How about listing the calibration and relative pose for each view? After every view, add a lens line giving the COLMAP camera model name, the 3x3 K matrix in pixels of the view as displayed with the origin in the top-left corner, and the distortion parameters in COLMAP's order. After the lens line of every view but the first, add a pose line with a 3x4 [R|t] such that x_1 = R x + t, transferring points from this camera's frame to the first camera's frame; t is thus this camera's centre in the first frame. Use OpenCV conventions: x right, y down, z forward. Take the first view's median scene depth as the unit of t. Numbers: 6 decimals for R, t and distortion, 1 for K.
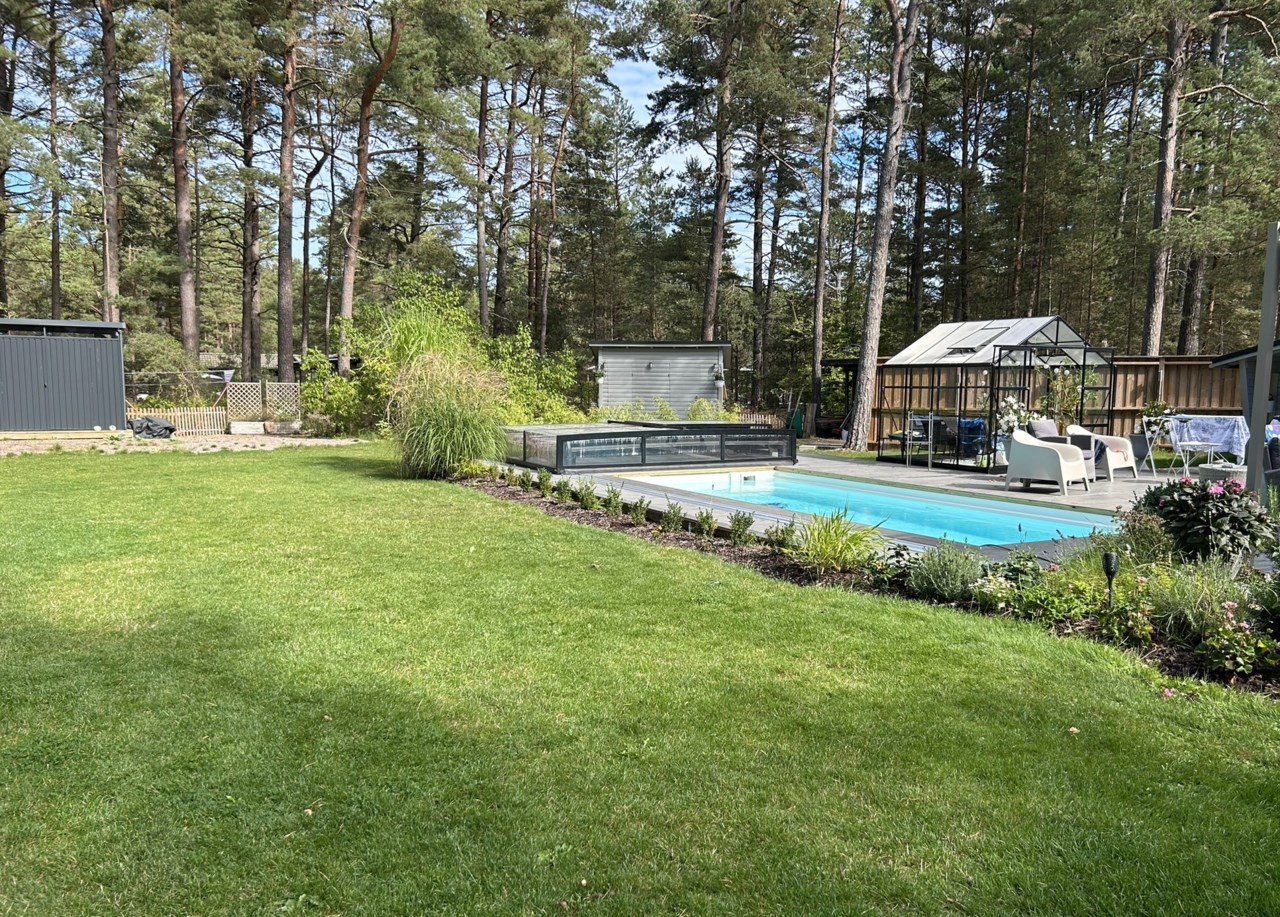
lens RADIAL K [[1024.1, 0, 643.4], [0, 1024.1, 518.3], [0, 0, 1]] dist [-0.003762, -0.002044]
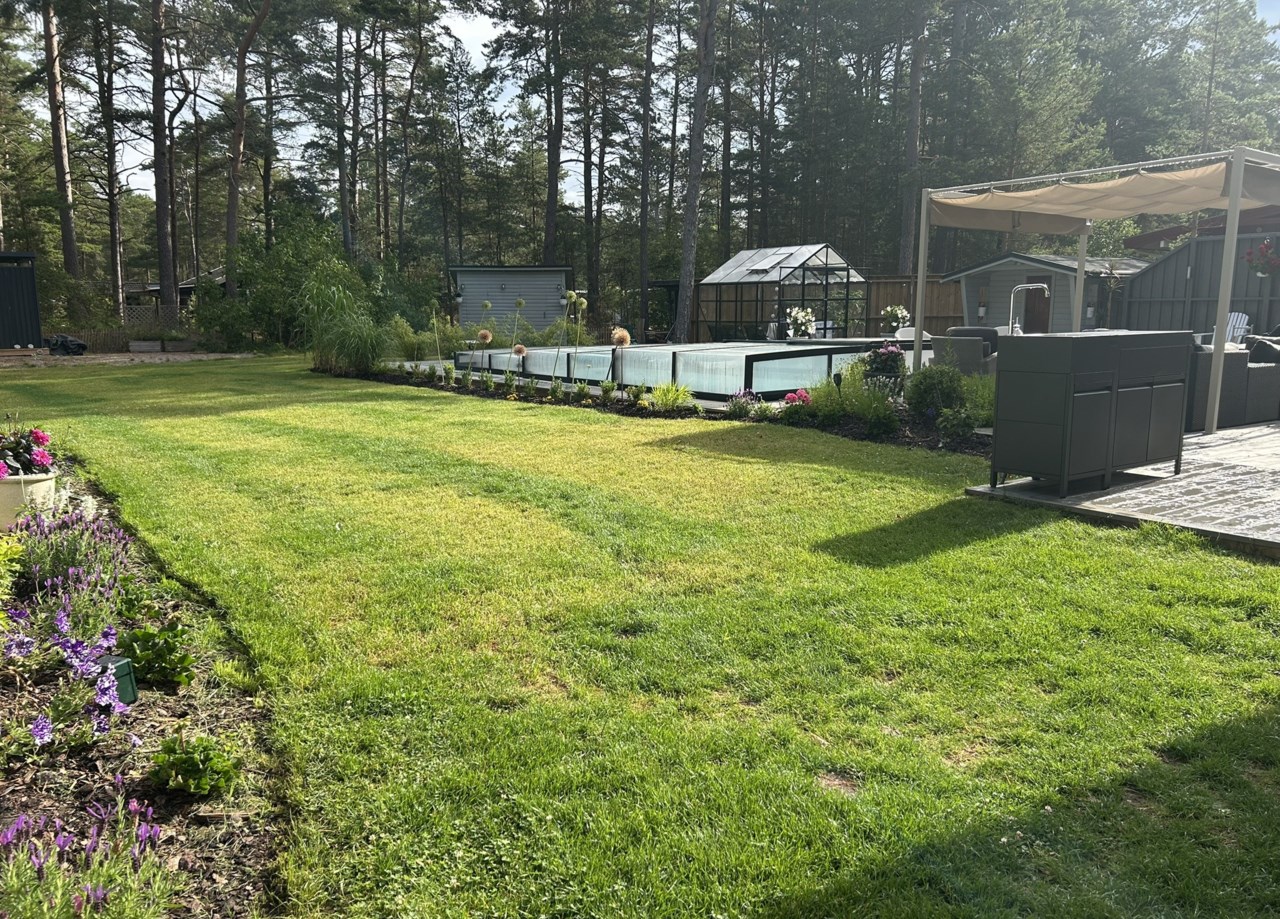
lens RADIAL K [[991.5, 0, 640.0], [0, 991.5, 459.5], [0, 0, 1]] dist [0.039575, -0.000978]
pose [[0.986387, -0.040780, 0.159303, -0.019028], [0.037671, 0.999037, 0.022489, 0.017431], [-0.160067, -0.016182, 0.986974, -0.096739]]
